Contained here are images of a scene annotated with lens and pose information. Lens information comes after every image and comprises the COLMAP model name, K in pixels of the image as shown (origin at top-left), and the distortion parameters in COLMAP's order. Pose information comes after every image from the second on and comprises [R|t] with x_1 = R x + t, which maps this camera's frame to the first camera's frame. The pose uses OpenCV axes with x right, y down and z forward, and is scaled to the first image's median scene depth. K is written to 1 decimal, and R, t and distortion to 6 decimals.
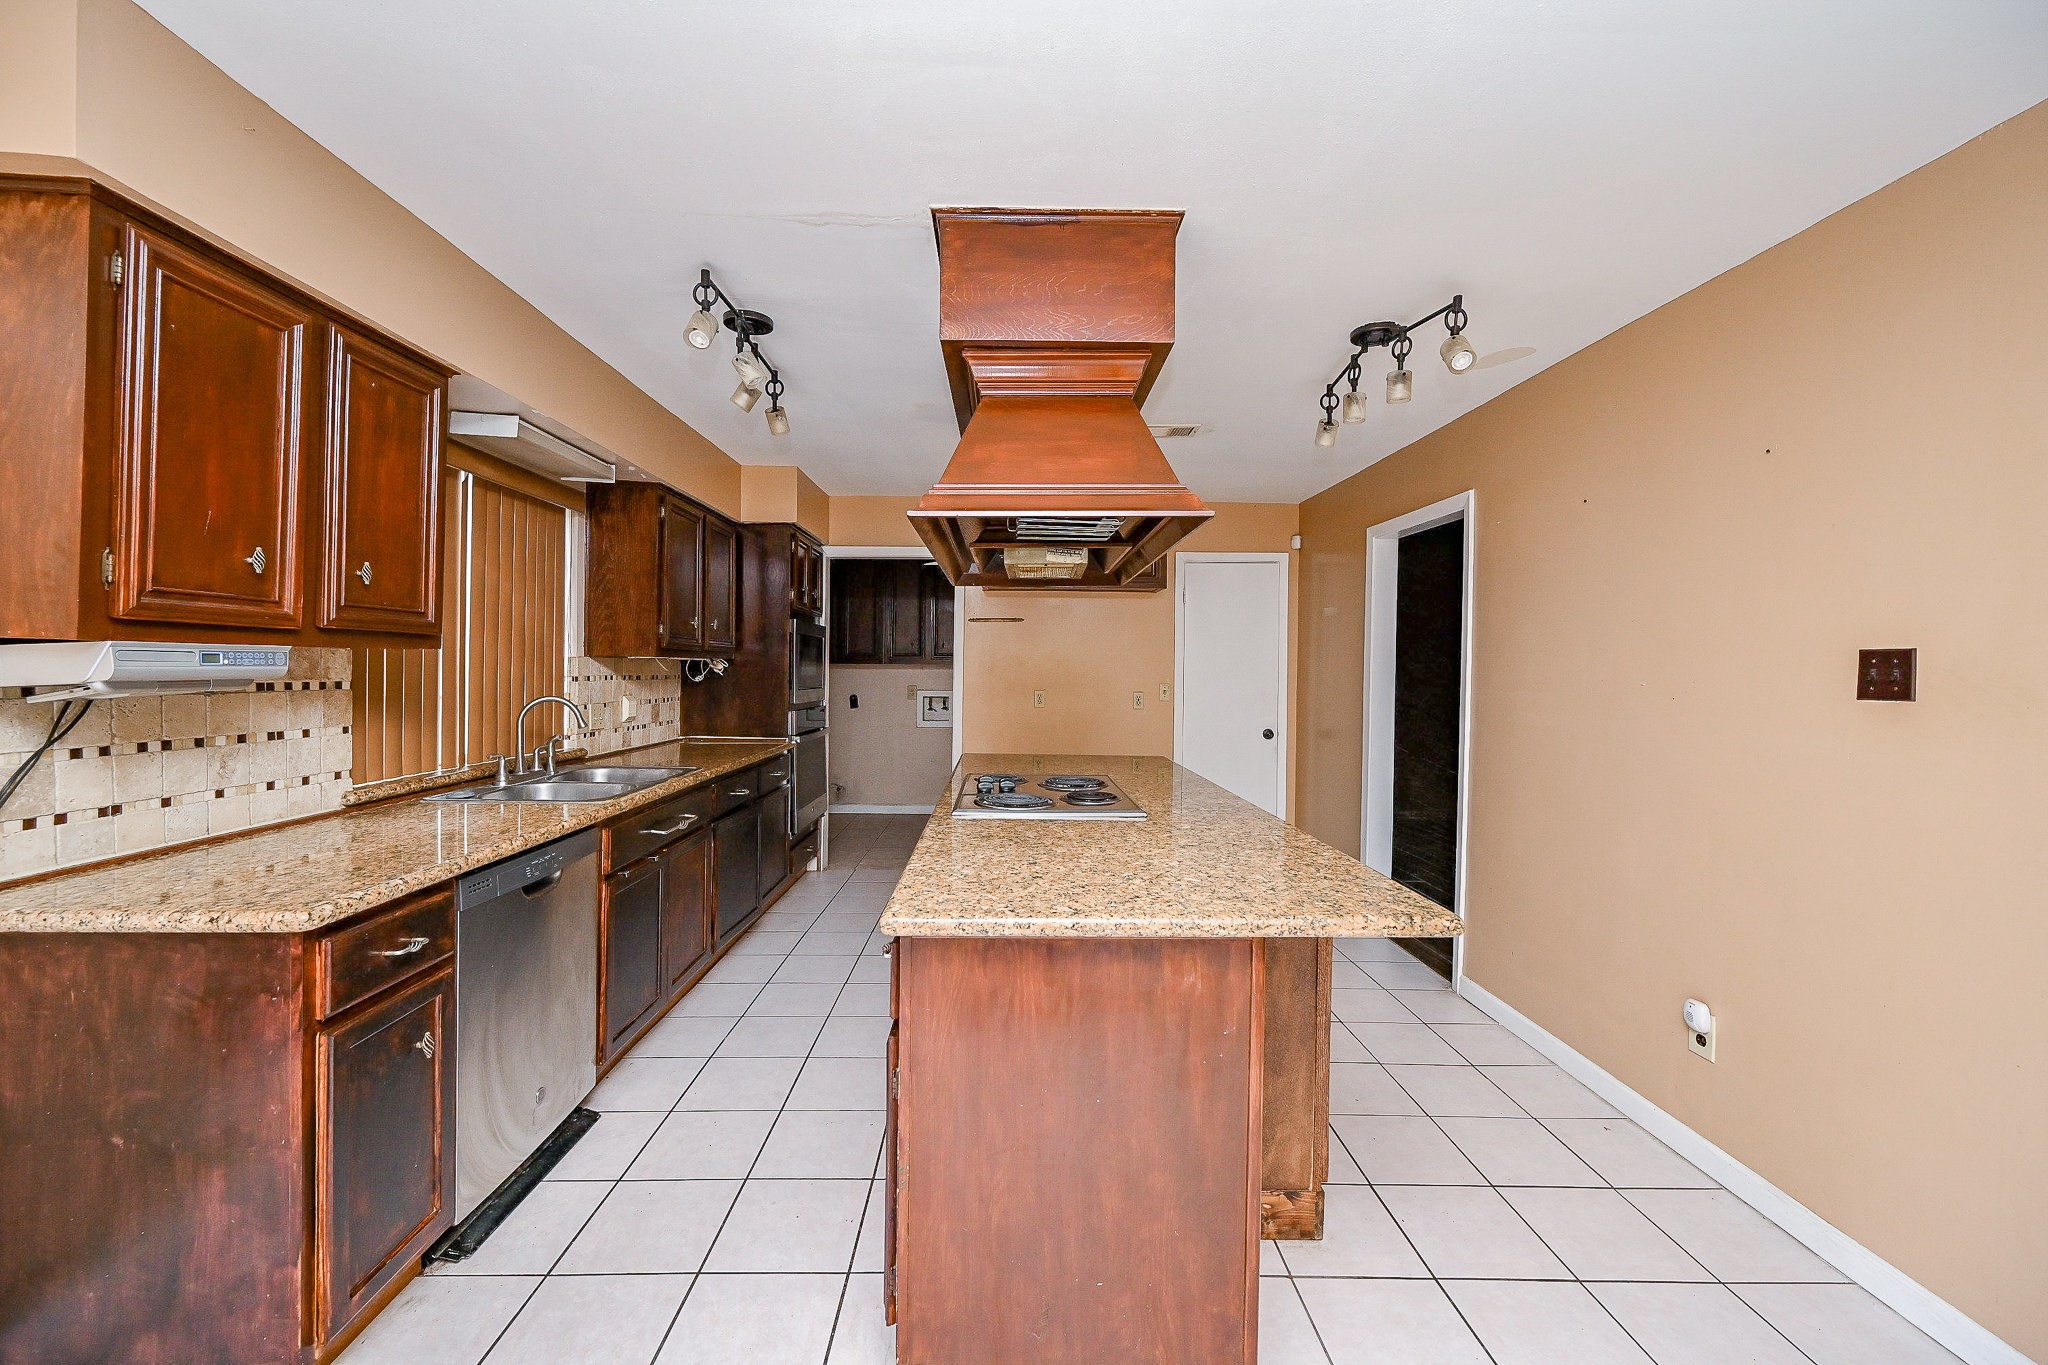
lens RADIAL K [[806.3, 0, 1026.3], [0, 806.3, 674.4], [0, 0, 1]] dist [-0.001435, -0.000271]
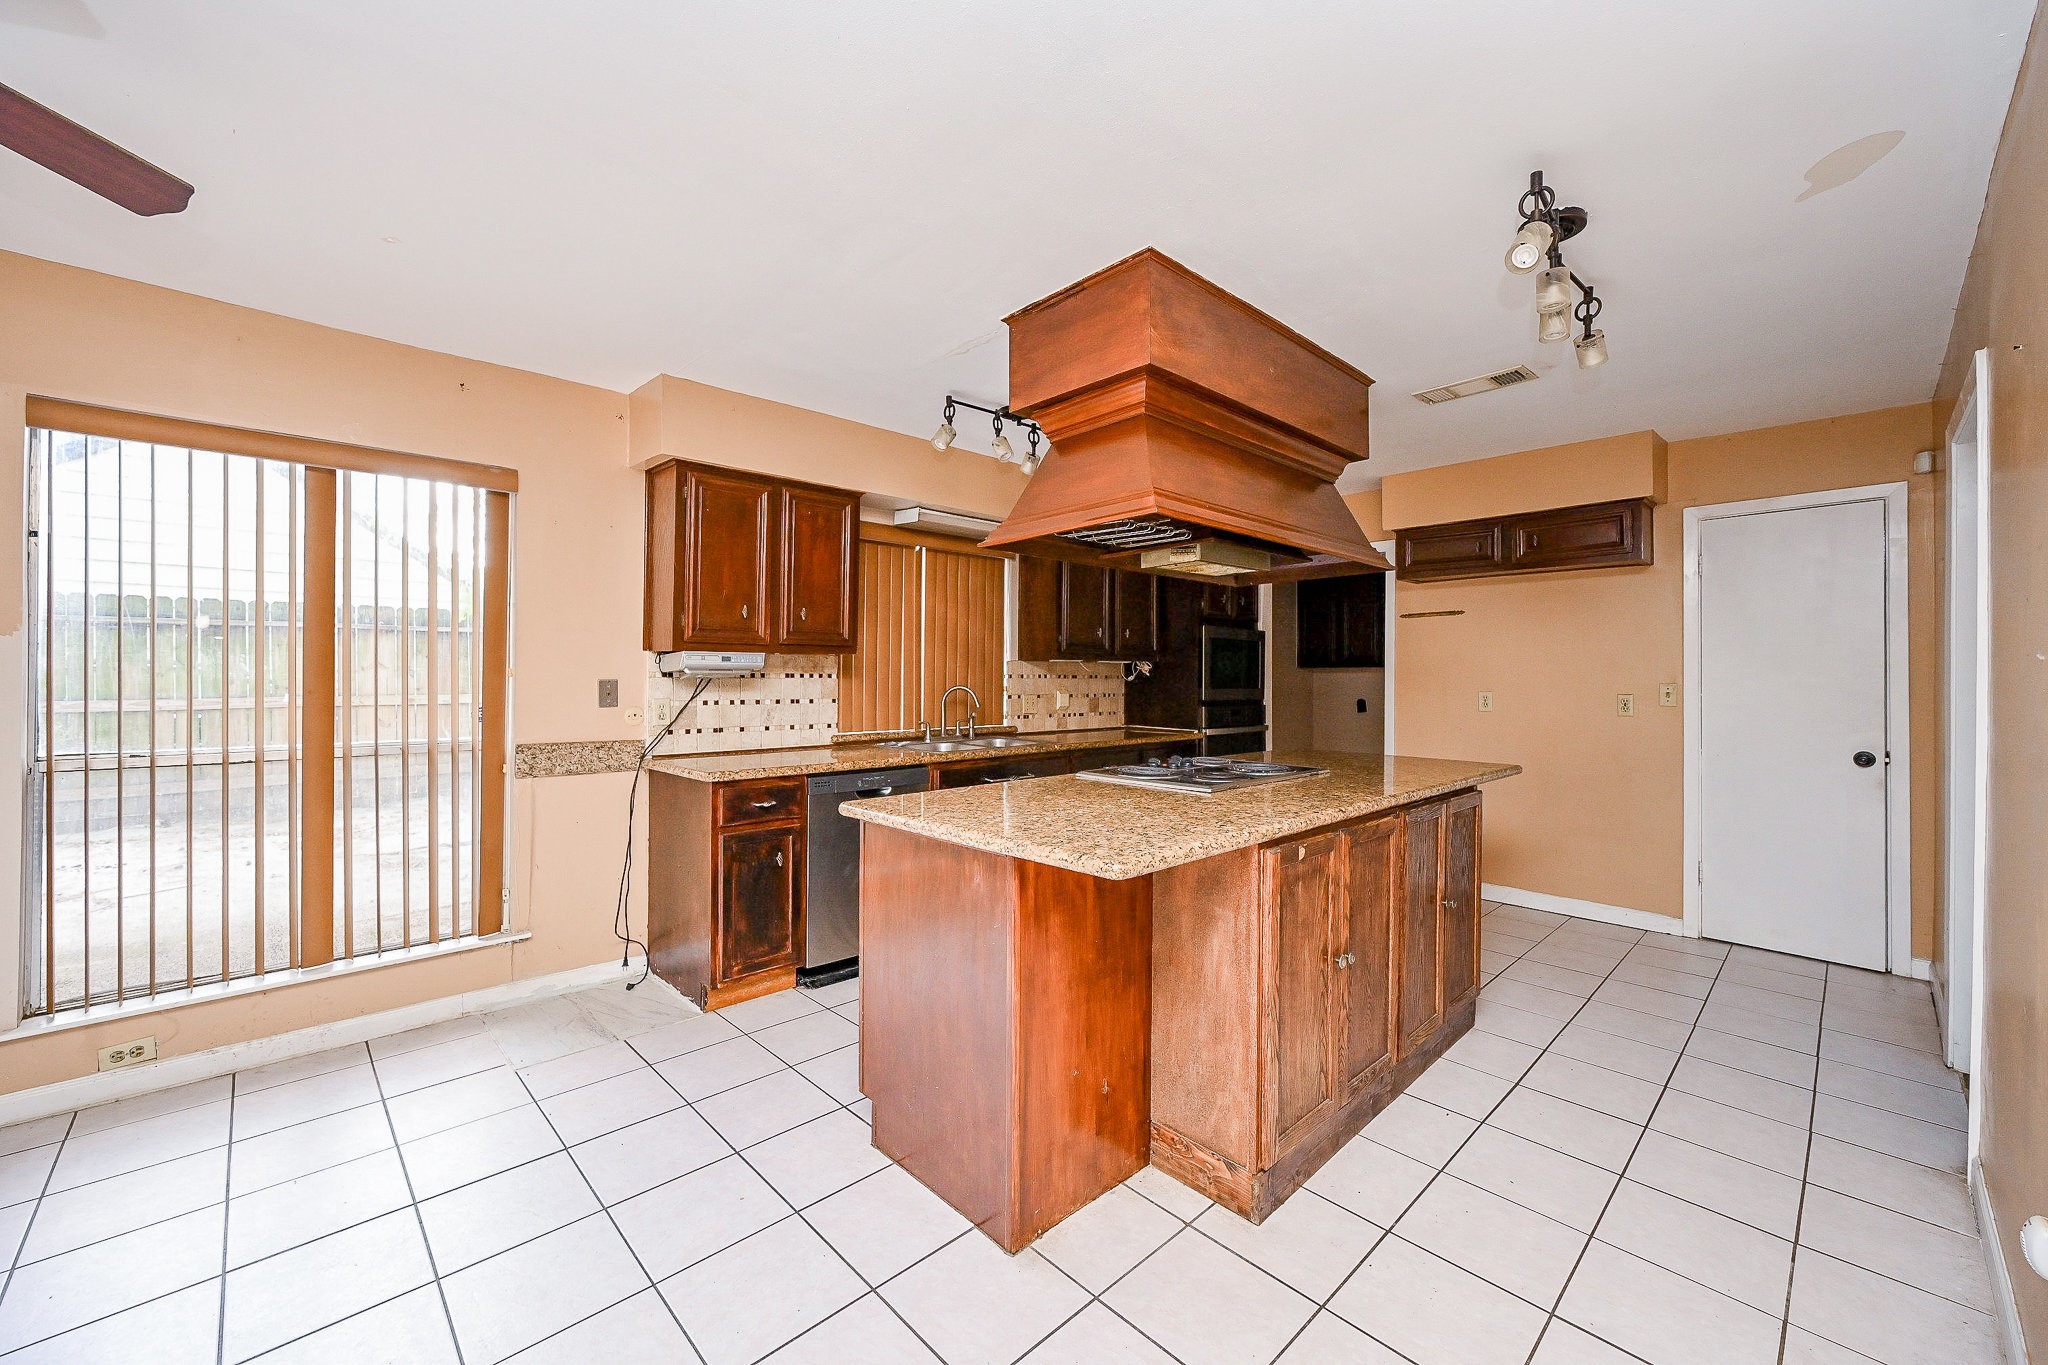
lens RADIAL K [[806.3, 0, 1021.3], [0, 806.3, 672.8], [0, 0, 1]] dist [-0.001435, -0.000271]
pose [[0.672294, -0.011866, -0.740189, 0.626007], [-0.001900, 0.999841, -0.017754, 0.030418], [0.740282, 0.013342, 0.672164, 0.078940]]
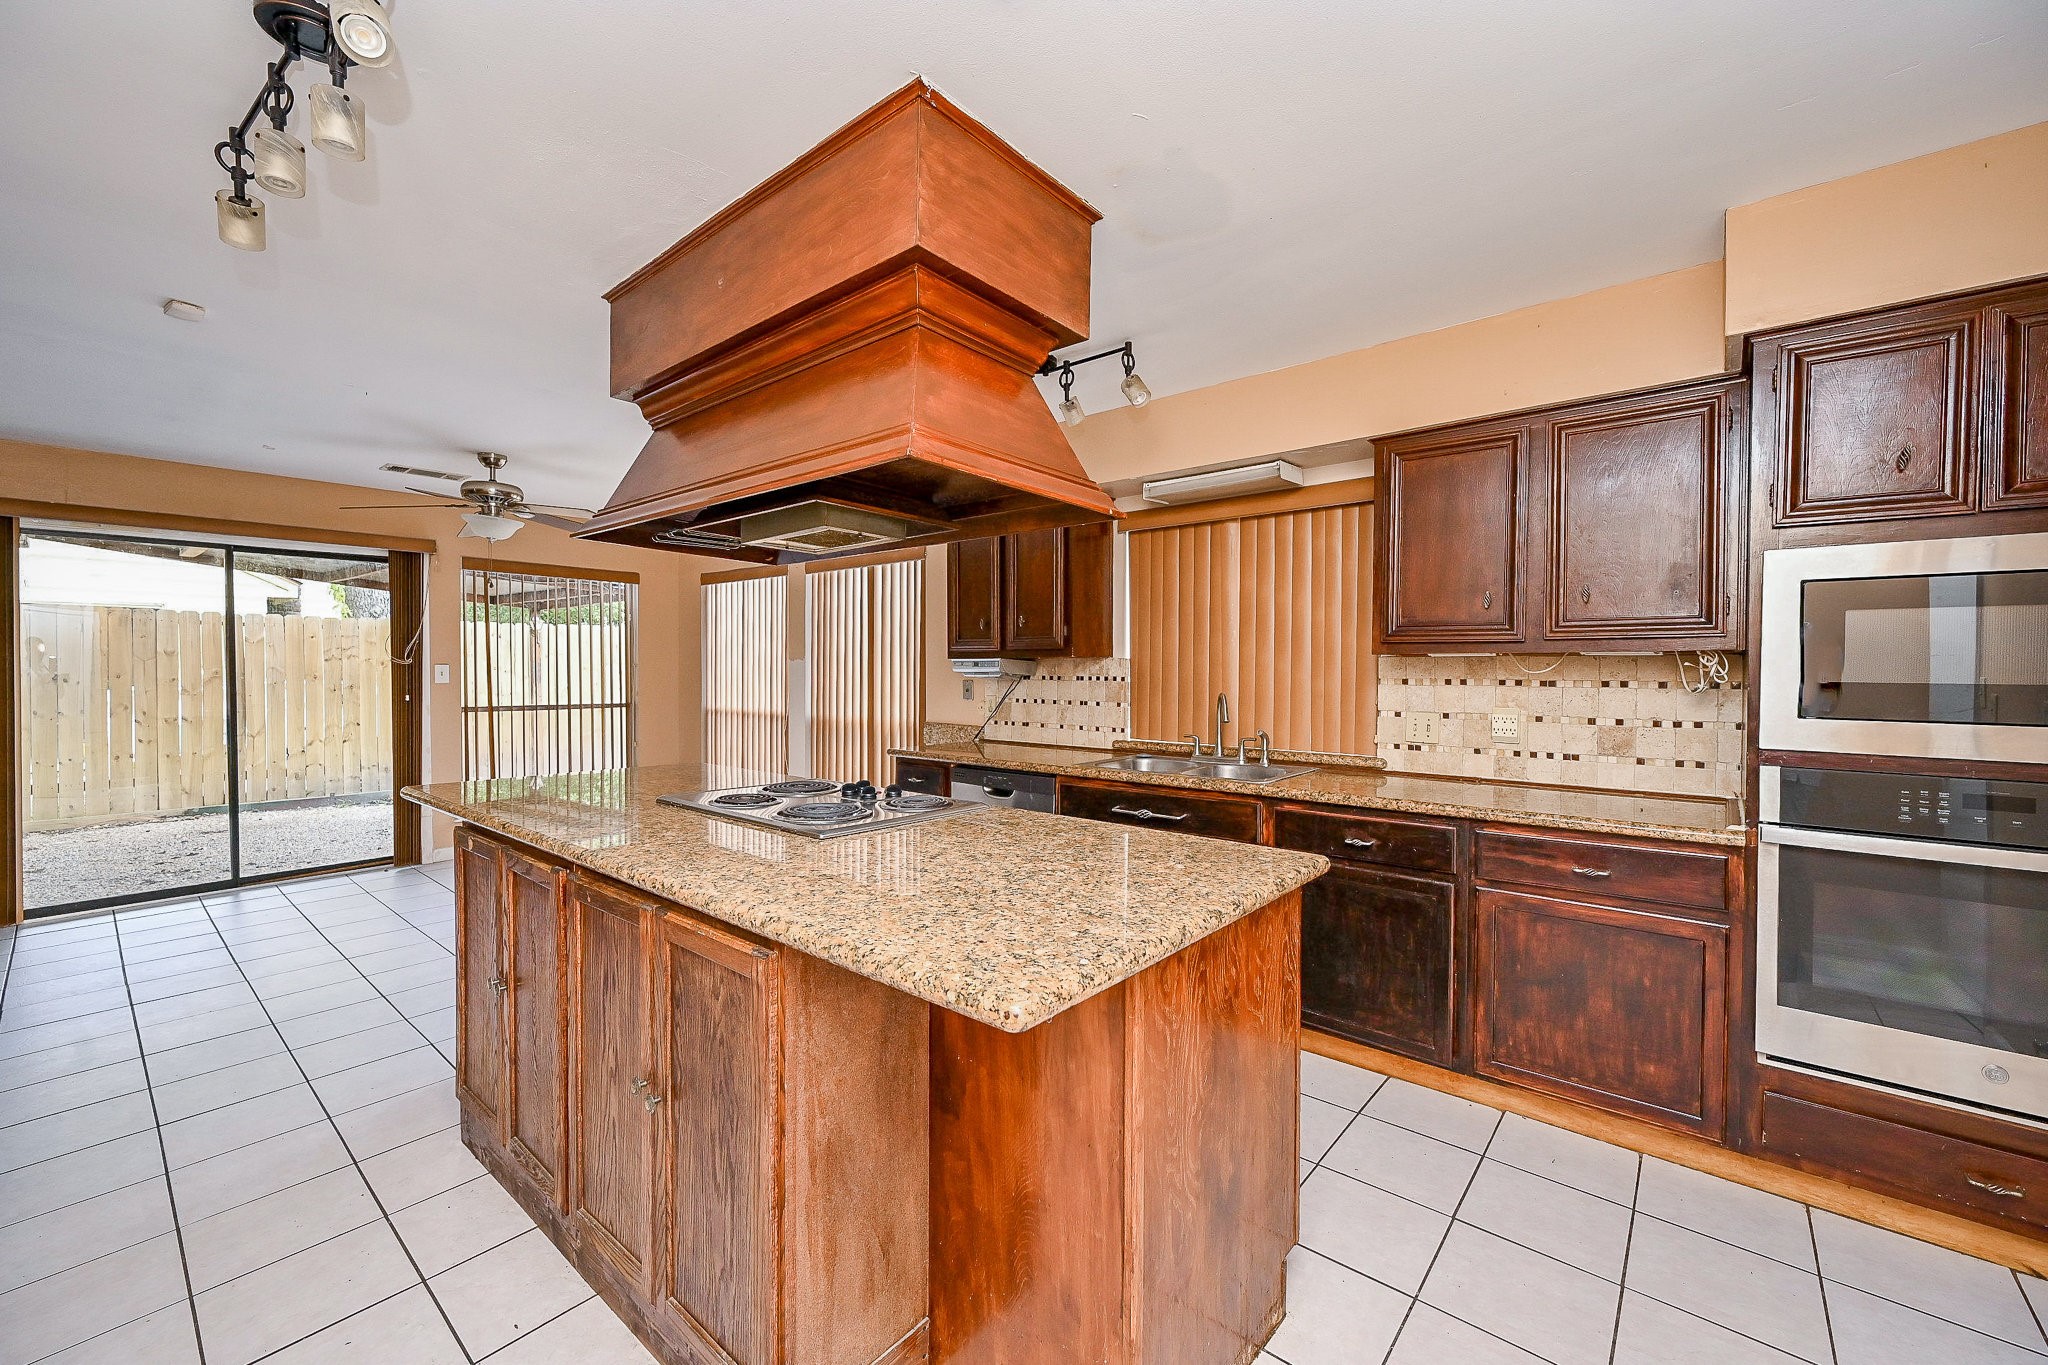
lens RADIAL K [[806.3, 0, 1025.8], [0, 806.3, 682.9], [0, 0, 1]] dist [-0.001435, -0.000271]
pose [[-0.653061, -0.001681, -0.757303, 0.493294], [-0.017140, 0.999774, 0.012562, 0.002862], [0.757111, 0.021184, -0.652943, 1.611297]]
